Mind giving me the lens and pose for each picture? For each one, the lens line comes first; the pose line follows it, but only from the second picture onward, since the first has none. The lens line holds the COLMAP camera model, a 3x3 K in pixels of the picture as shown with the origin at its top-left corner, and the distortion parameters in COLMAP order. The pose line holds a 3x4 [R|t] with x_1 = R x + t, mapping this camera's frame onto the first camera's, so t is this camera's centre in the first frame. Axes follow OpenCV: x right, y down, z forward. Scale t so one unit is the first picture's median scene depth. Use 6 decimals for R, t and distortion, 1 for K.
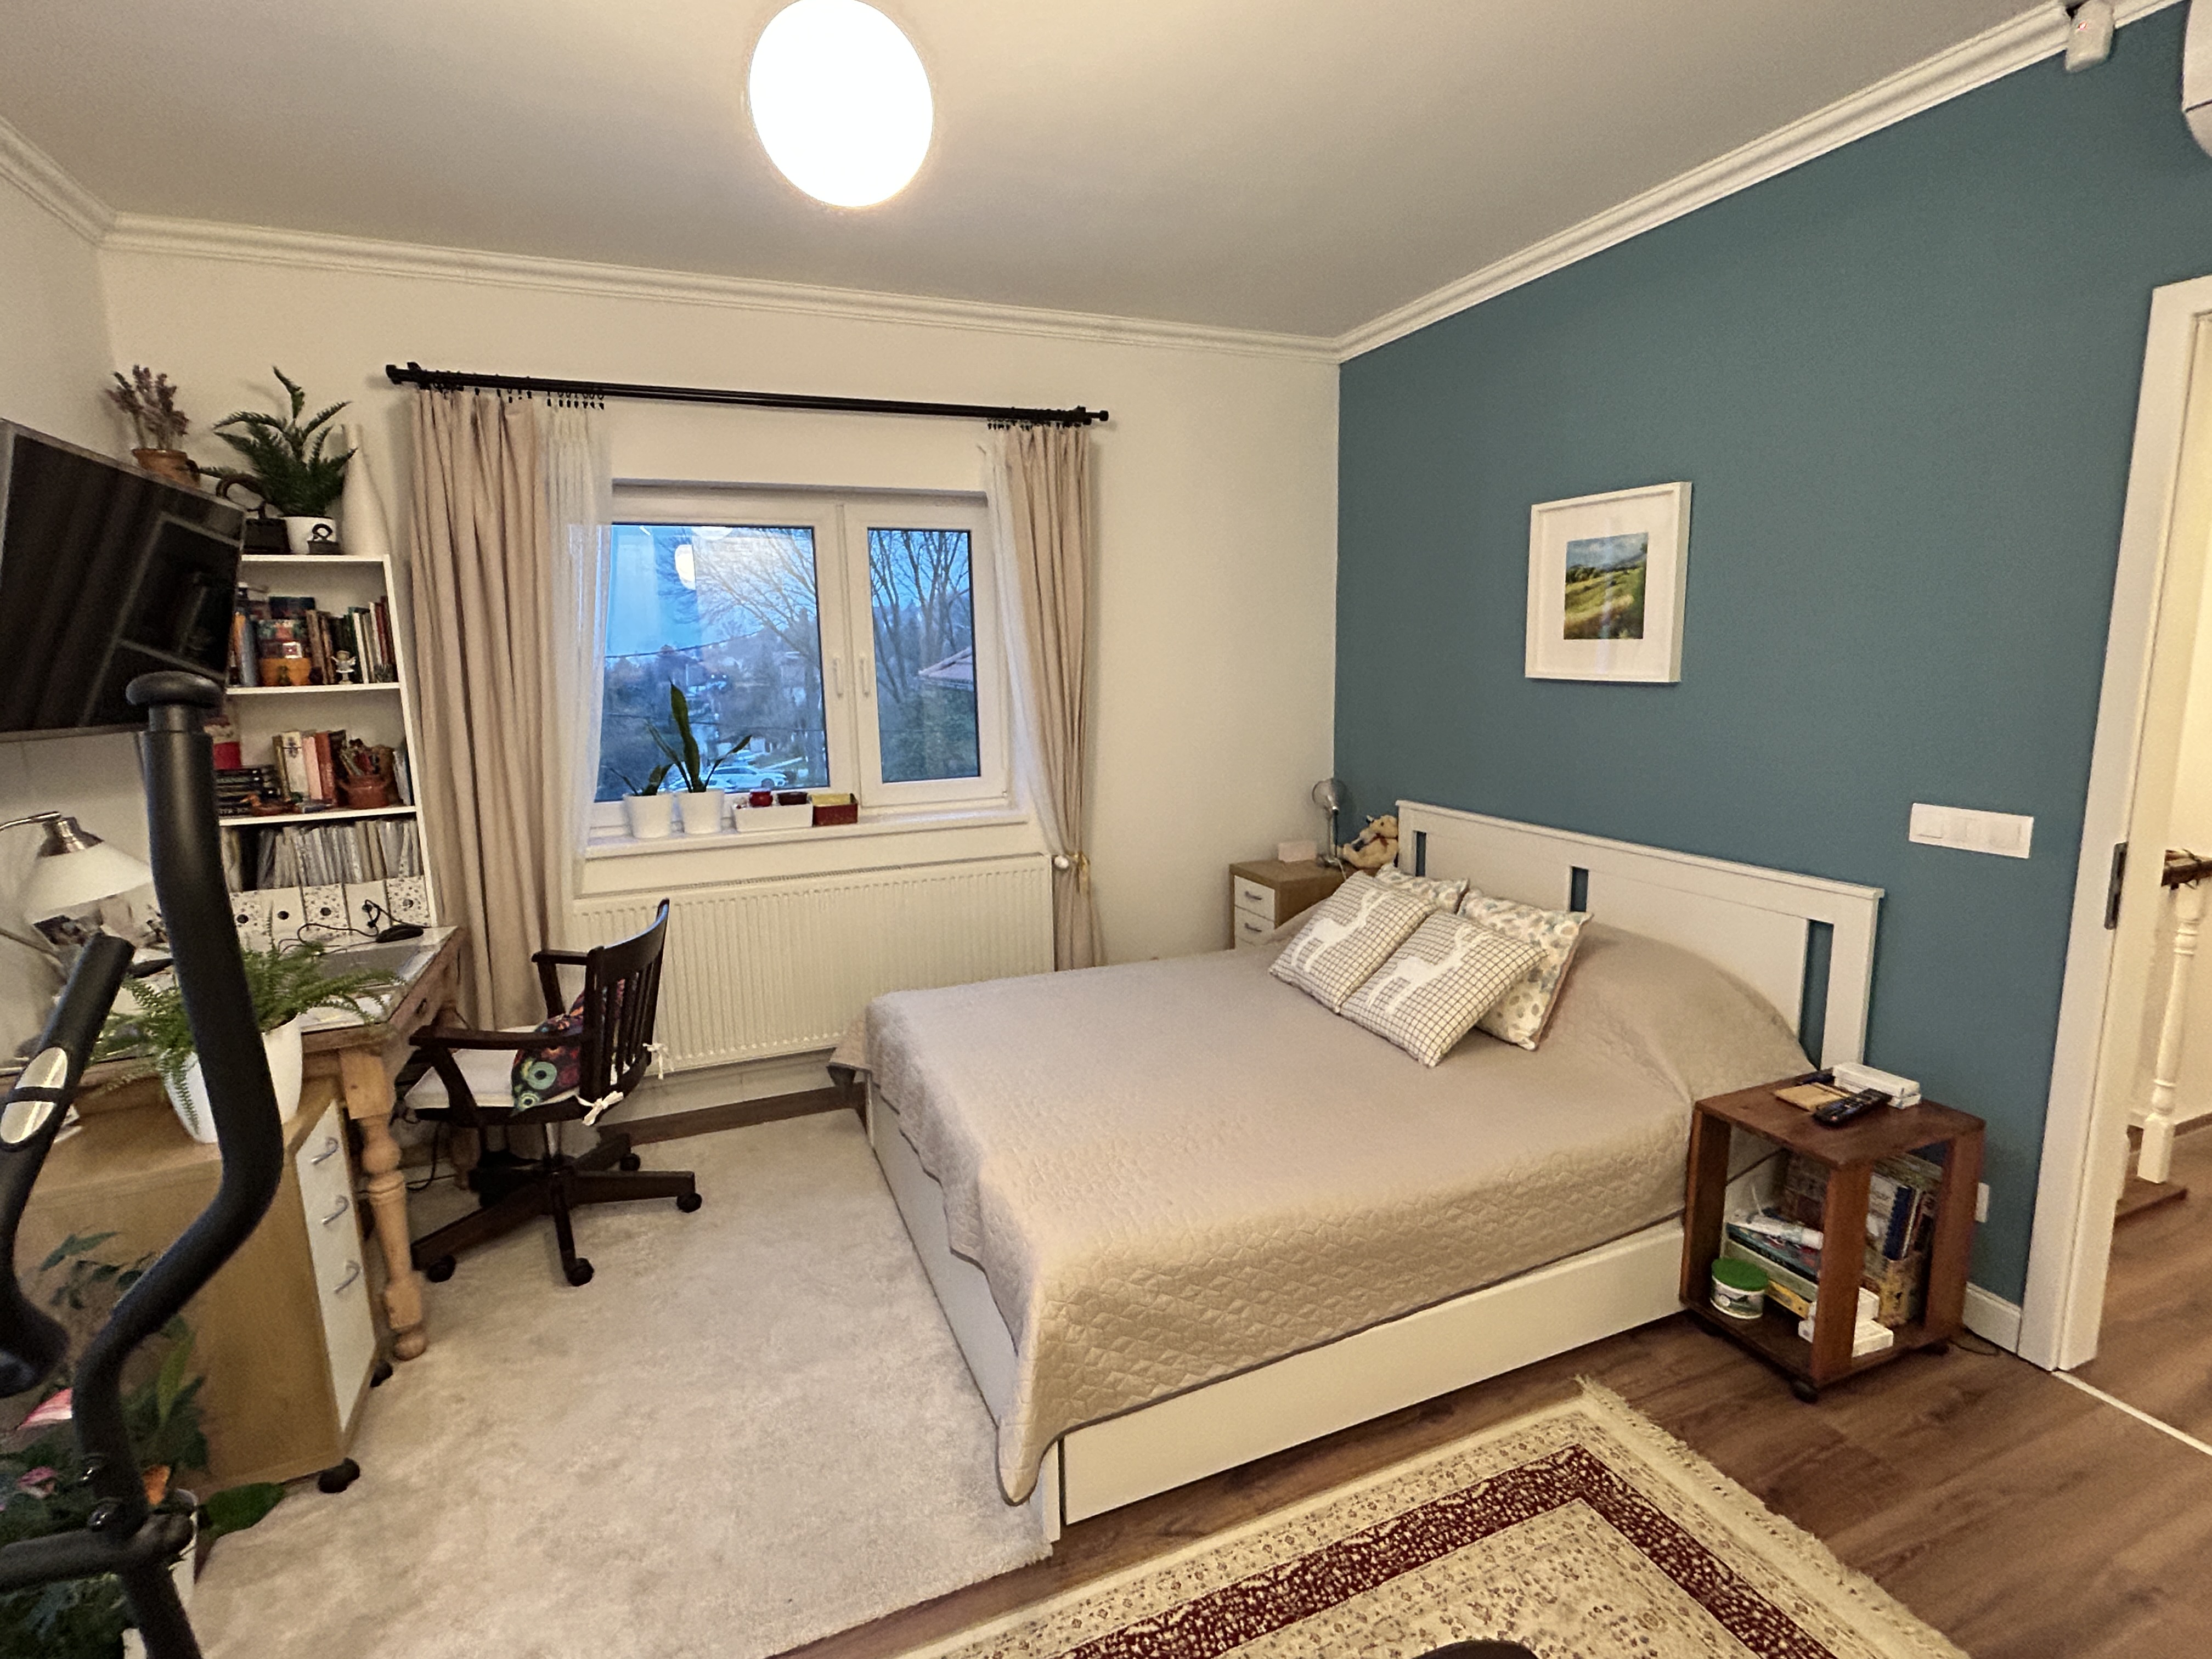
lens RADIAL K [[1058.0, 0, 1095.2], [0, 1058.0, 824.4], [0, 0, 1]] dist [-0.015657, 0.012944]
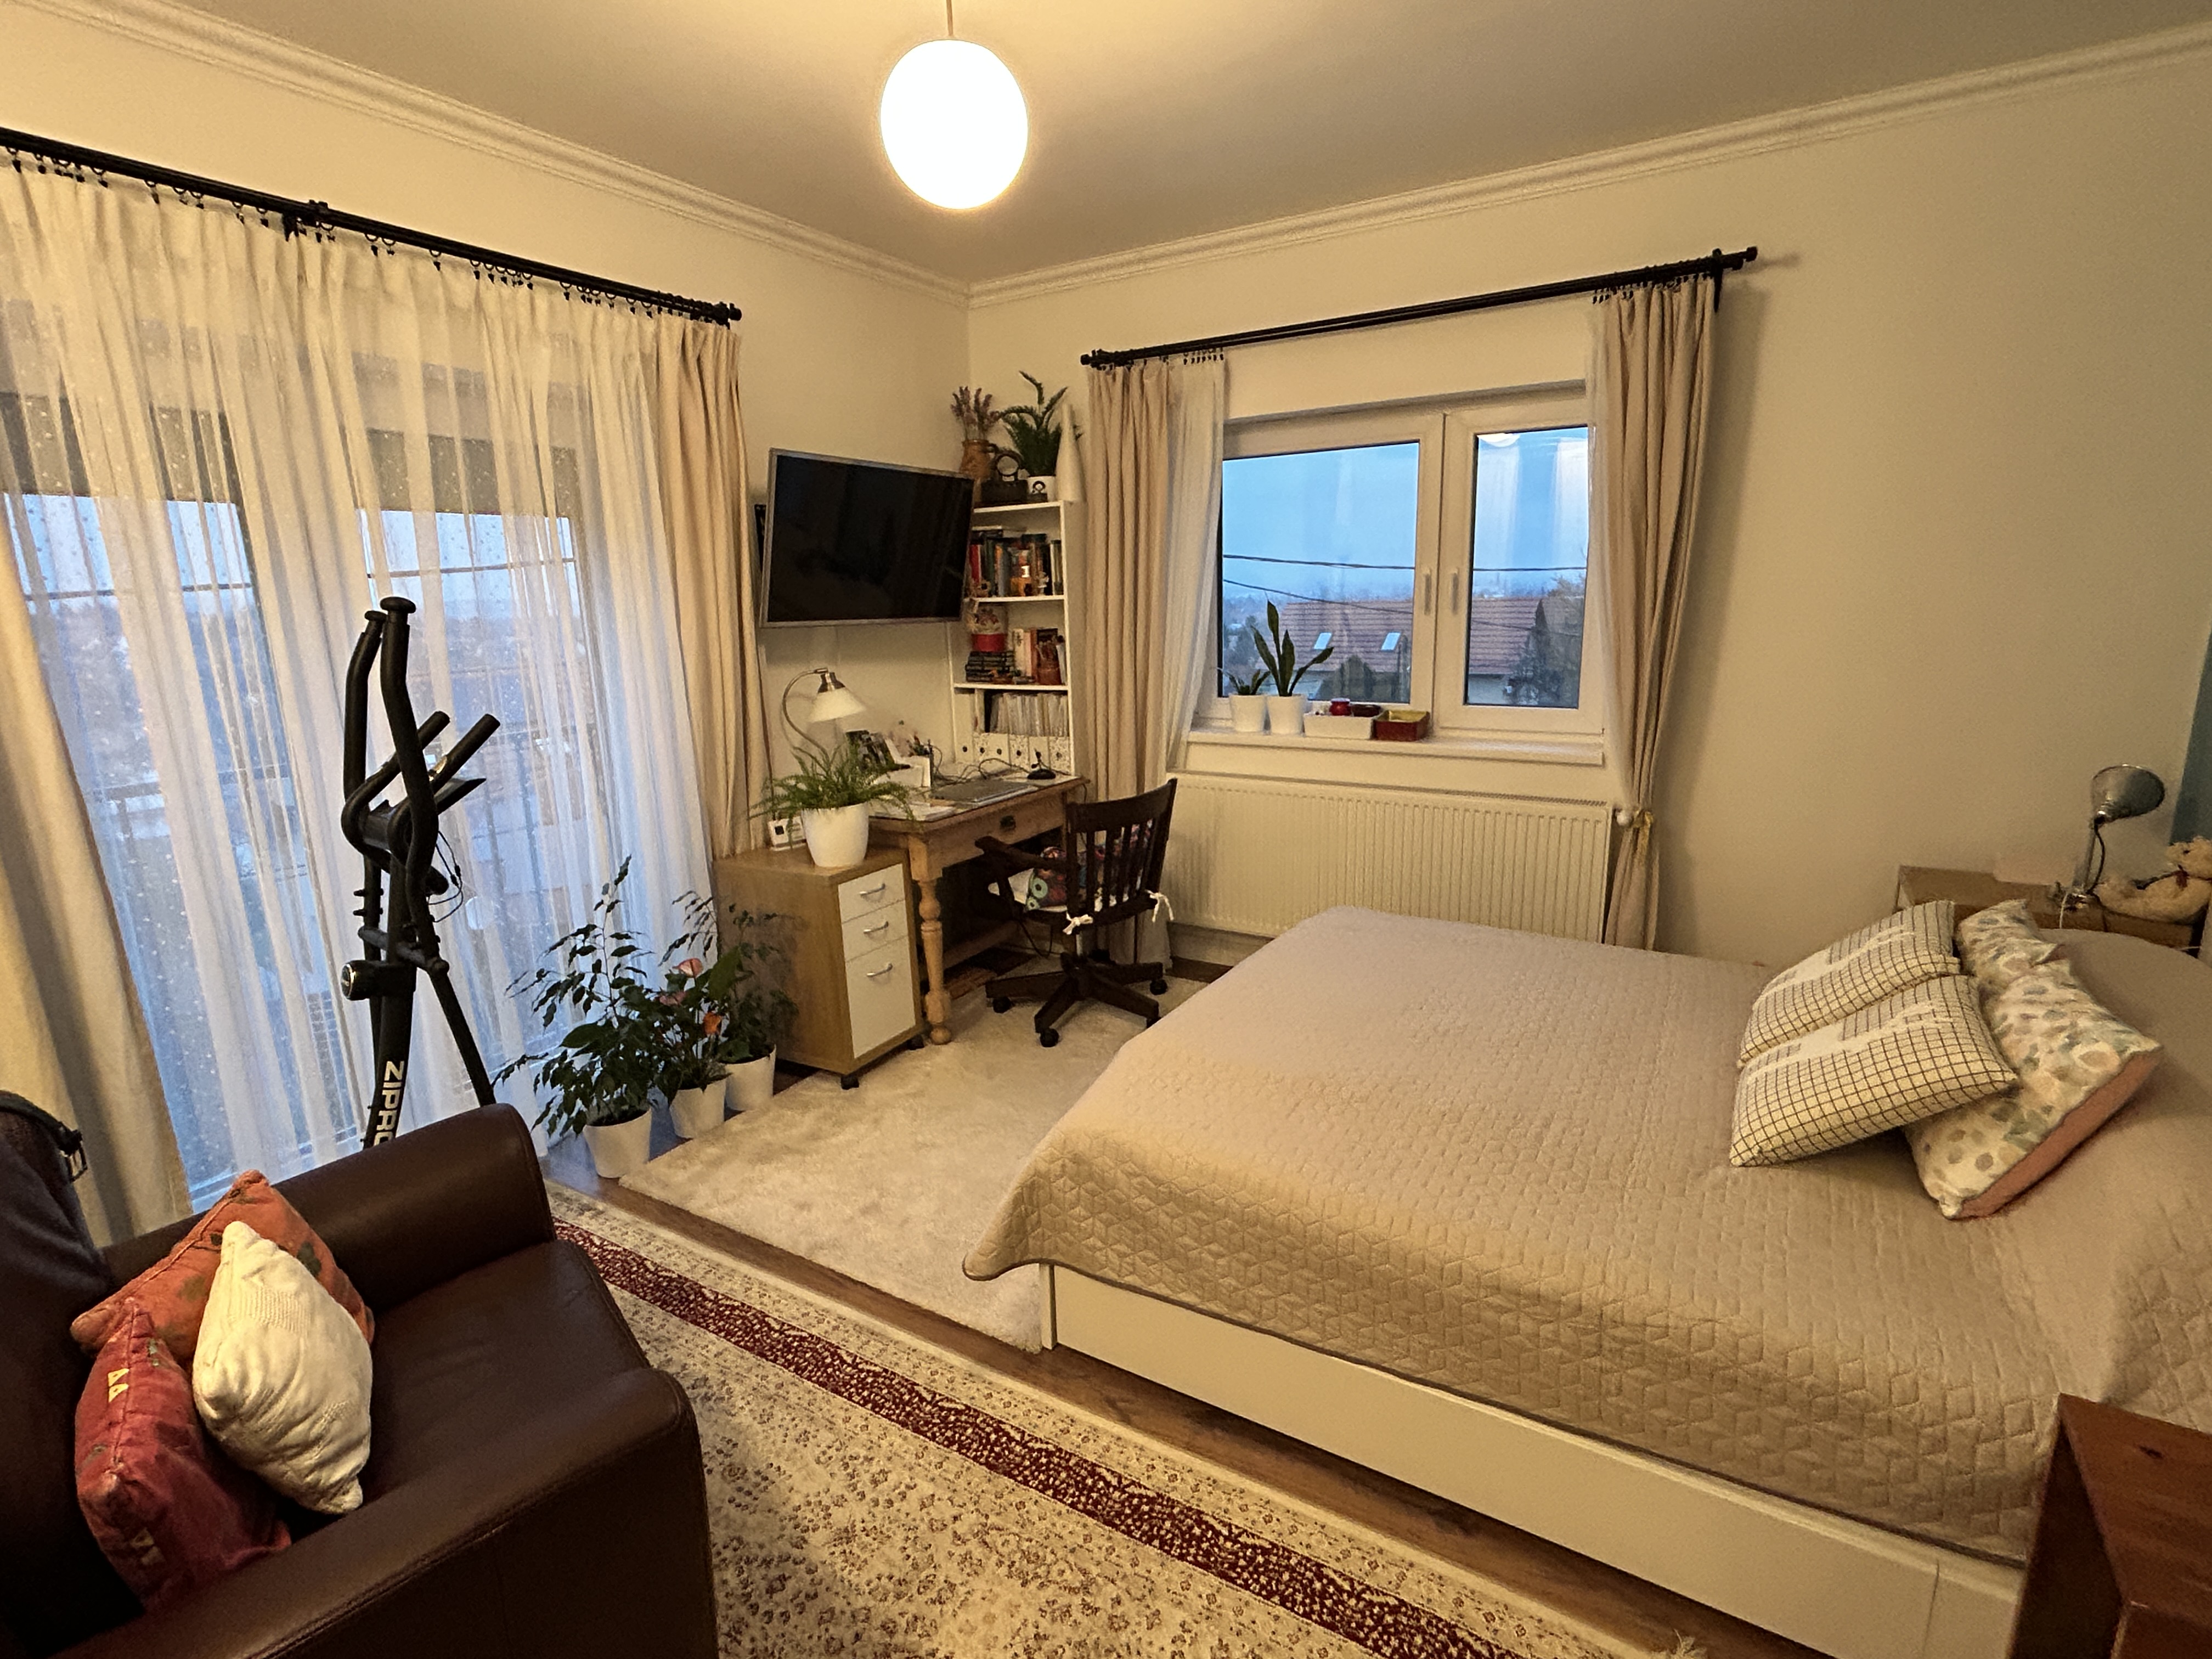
lens RADIAL K [[1040.1, 0, 1110.5], [0, 1040.1, 824.4], [0, 0, 1]] dist [-0.000676, -0.001225]
pose [[0.609482, 0.182878, -0.771419, 0.543262], [-0.115119, 0.983133, 0.142115, -0.044569], [0.784398, 0.002188, 0.620255, 0.230262]]
